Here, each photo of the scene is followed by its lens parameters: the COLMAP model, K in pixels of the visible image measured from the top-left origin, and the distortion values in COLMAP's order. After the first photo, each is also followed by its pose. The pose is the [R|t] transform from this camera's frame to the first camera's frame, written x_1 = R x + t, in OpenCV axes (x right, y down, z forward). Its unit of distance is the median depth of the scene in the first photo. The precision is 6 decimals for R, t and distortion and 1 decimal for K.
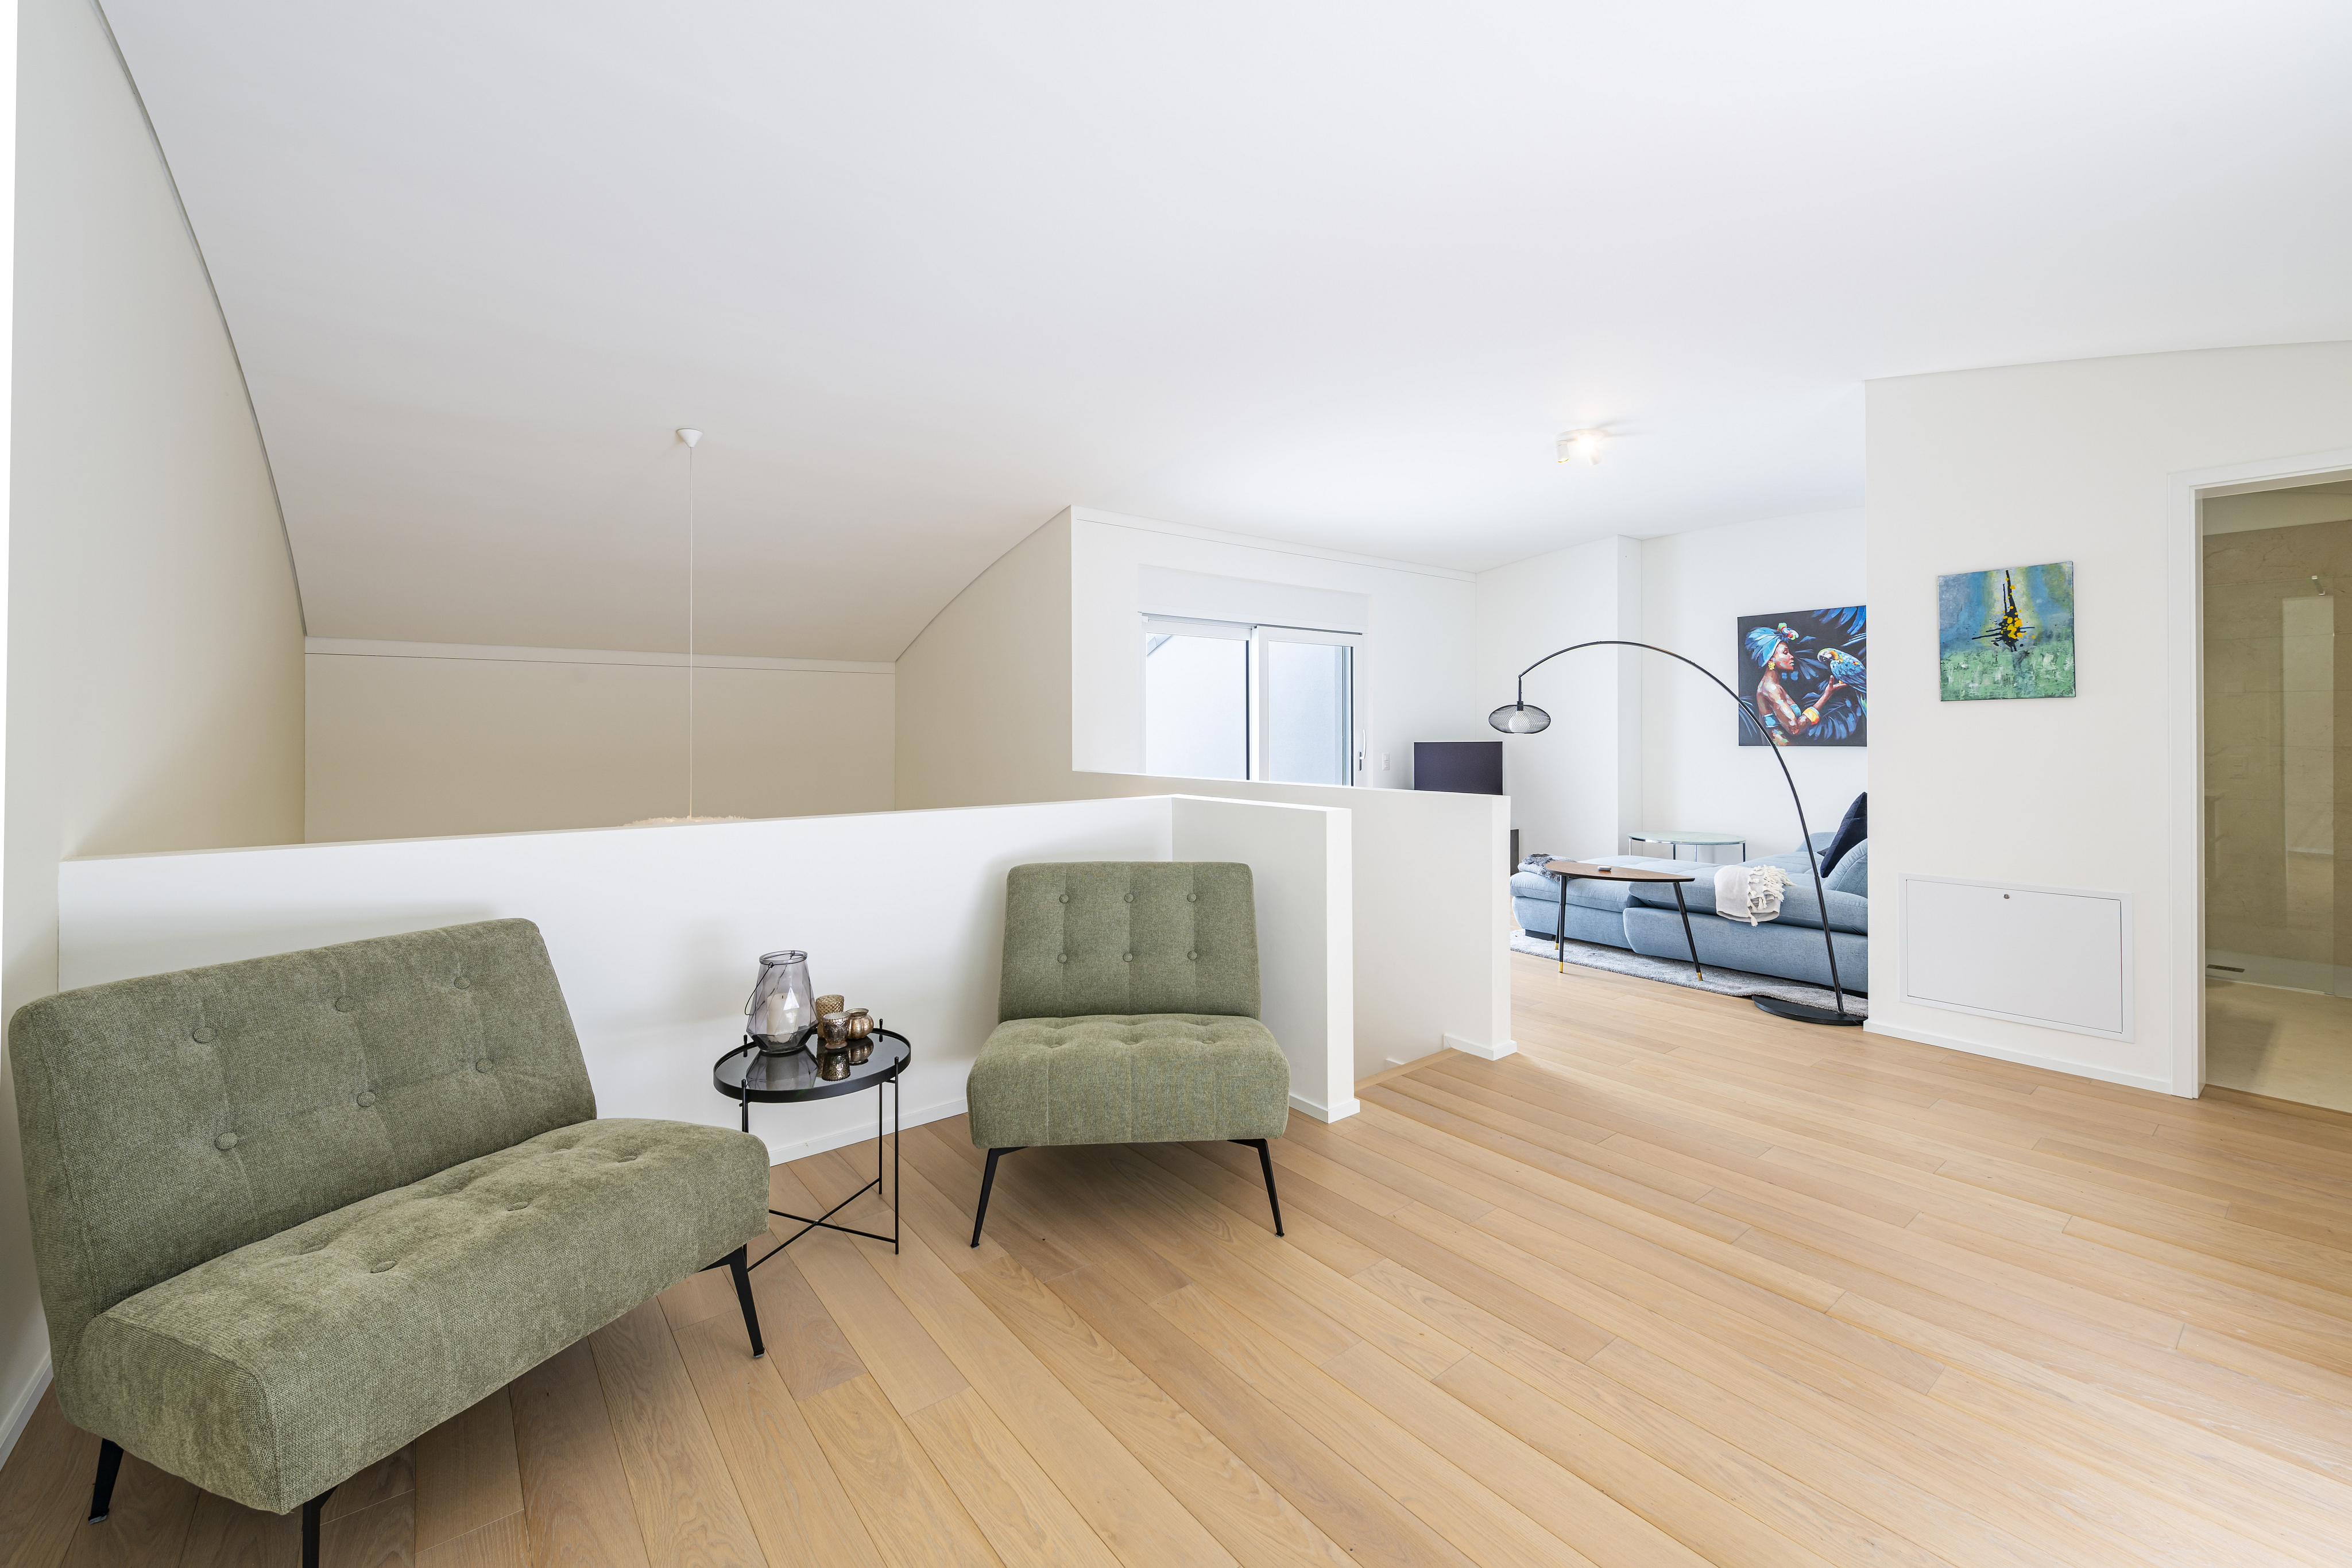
lens RADIAL K [[954.6, 0, 1185.6], [0, 954.6, 724.0], [0, 0, 1]] dist [-0.000785, -0.000028]
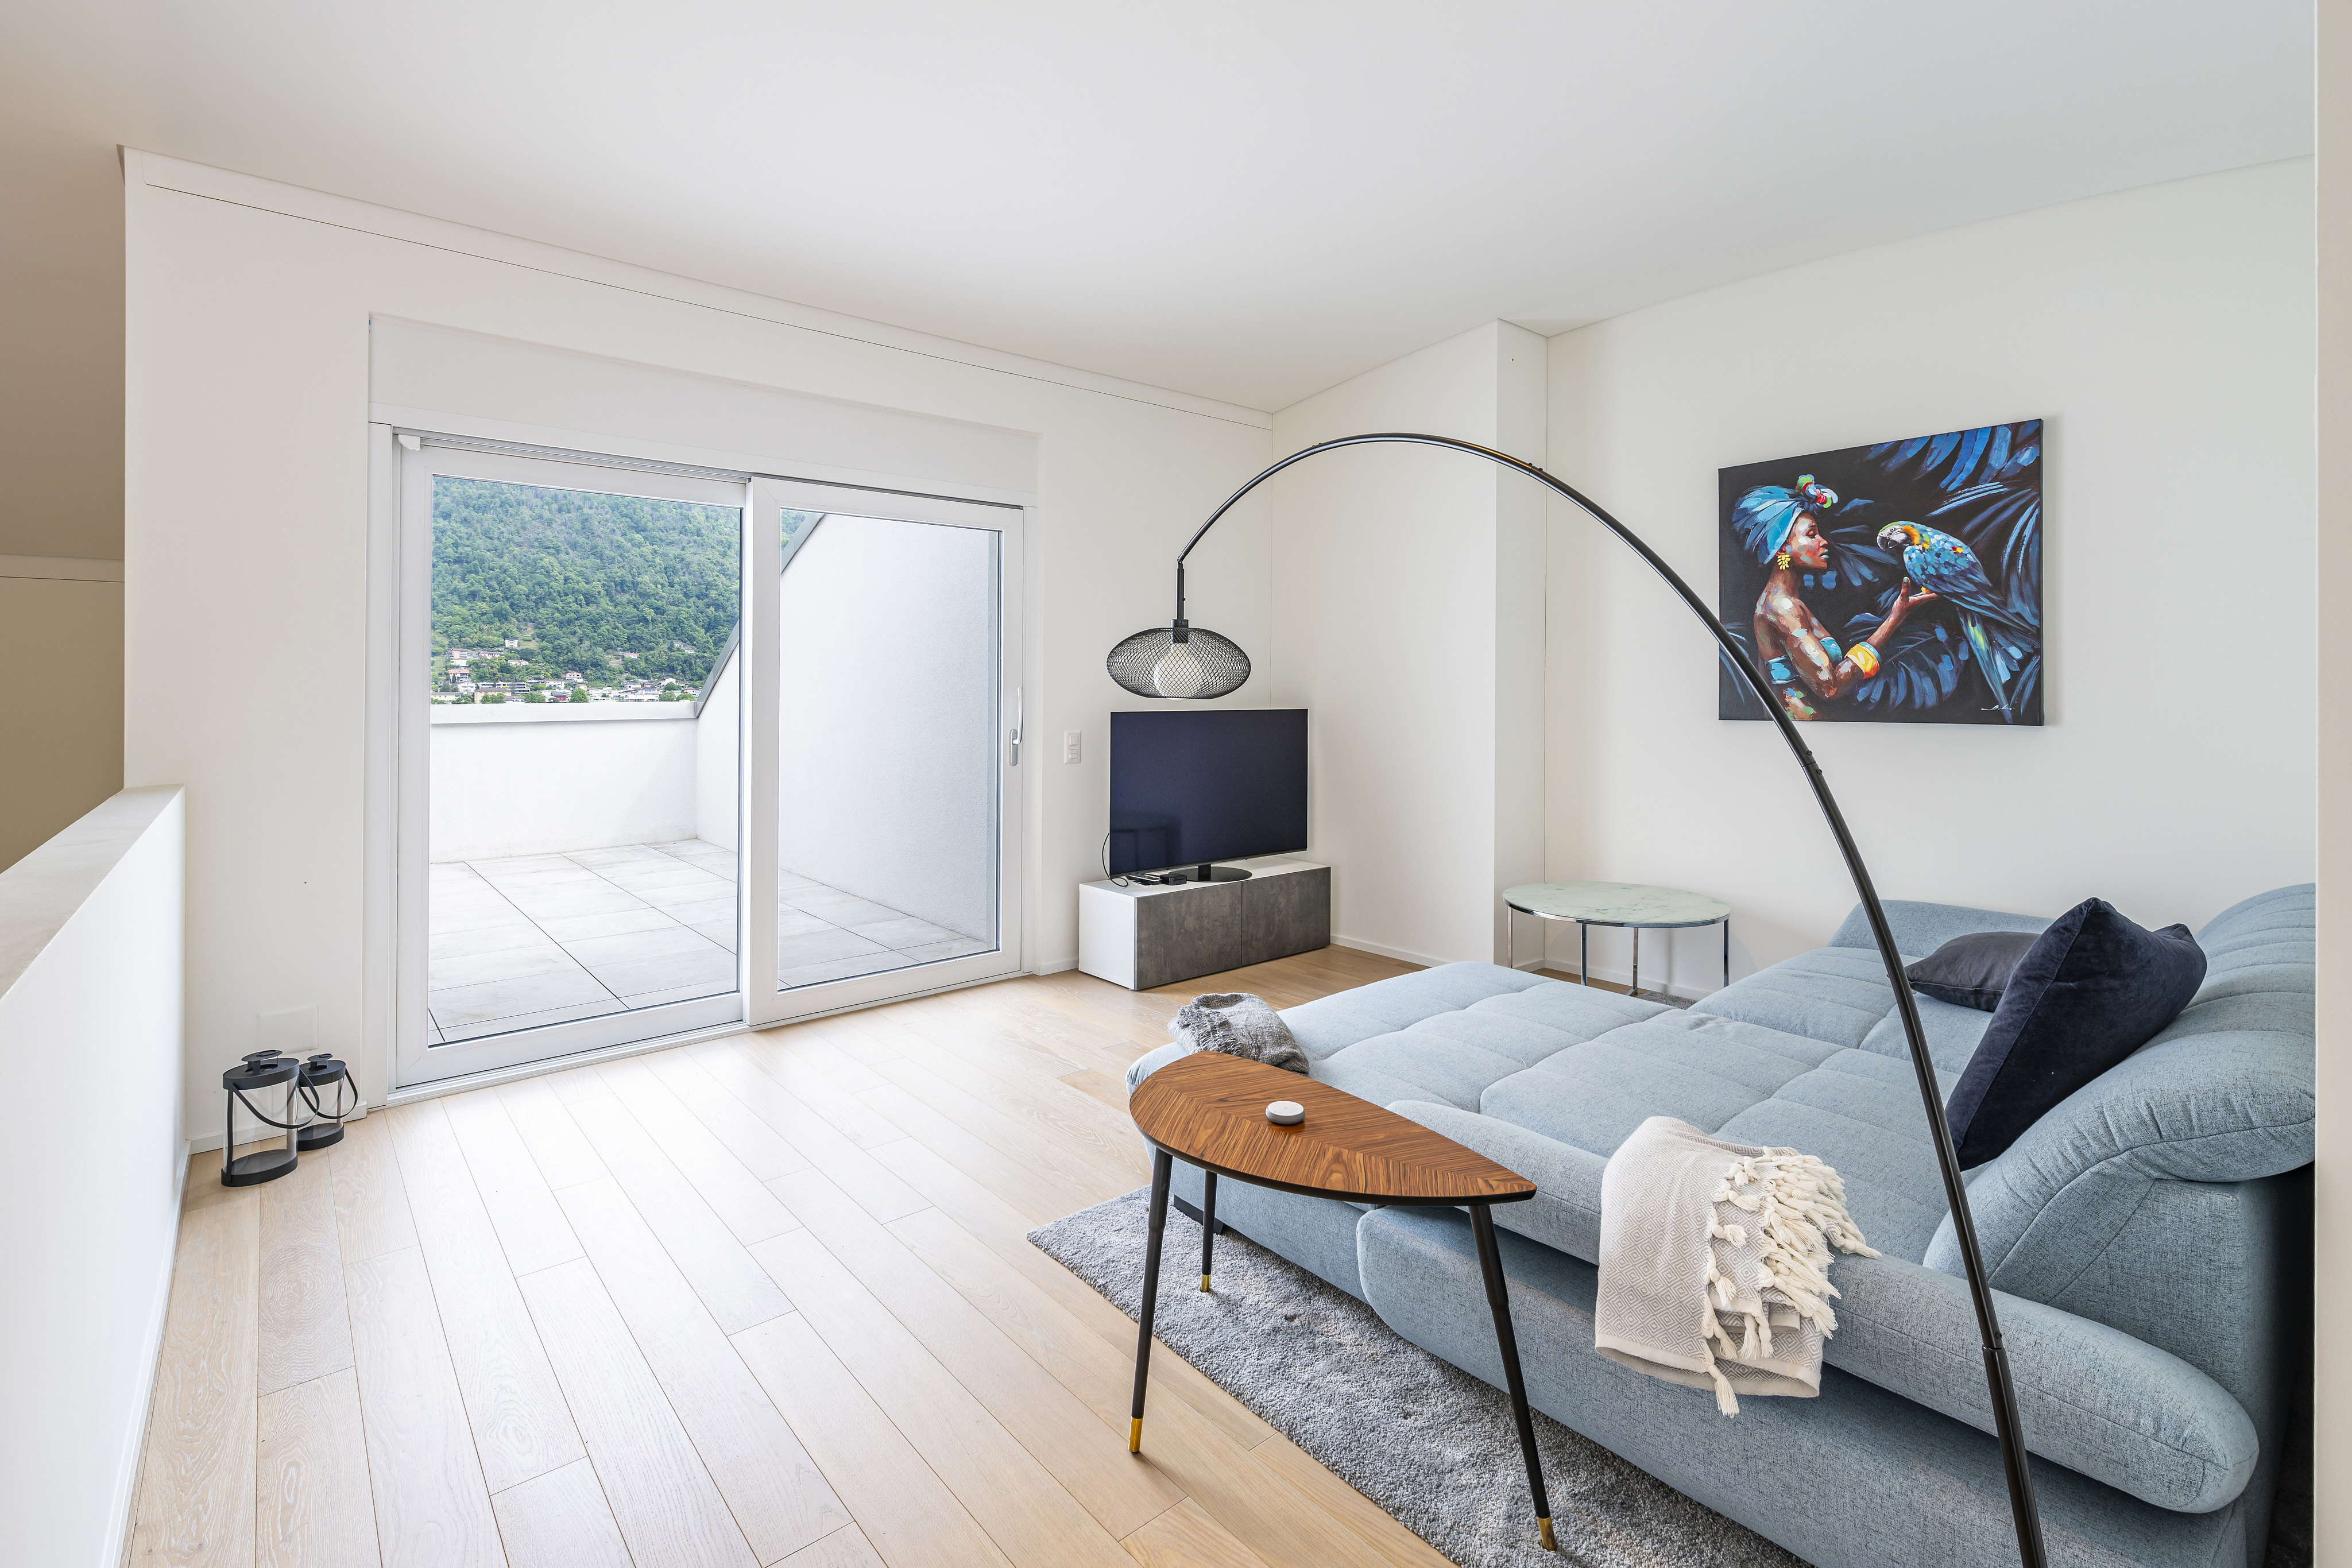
lens RADIAL K [[1056.1, 0, 1160.0], [0, 1056.1, 690.6], [0, 0, 1]] dist [0.001731, 0.000229]
pose [[0.999753, 0.000450, 0.022201, 0.279962], [-0.000680, 0.999946, 0.010362, 0.001651], [-0.022196, -0.010375, 0.999700, 0.461167]]
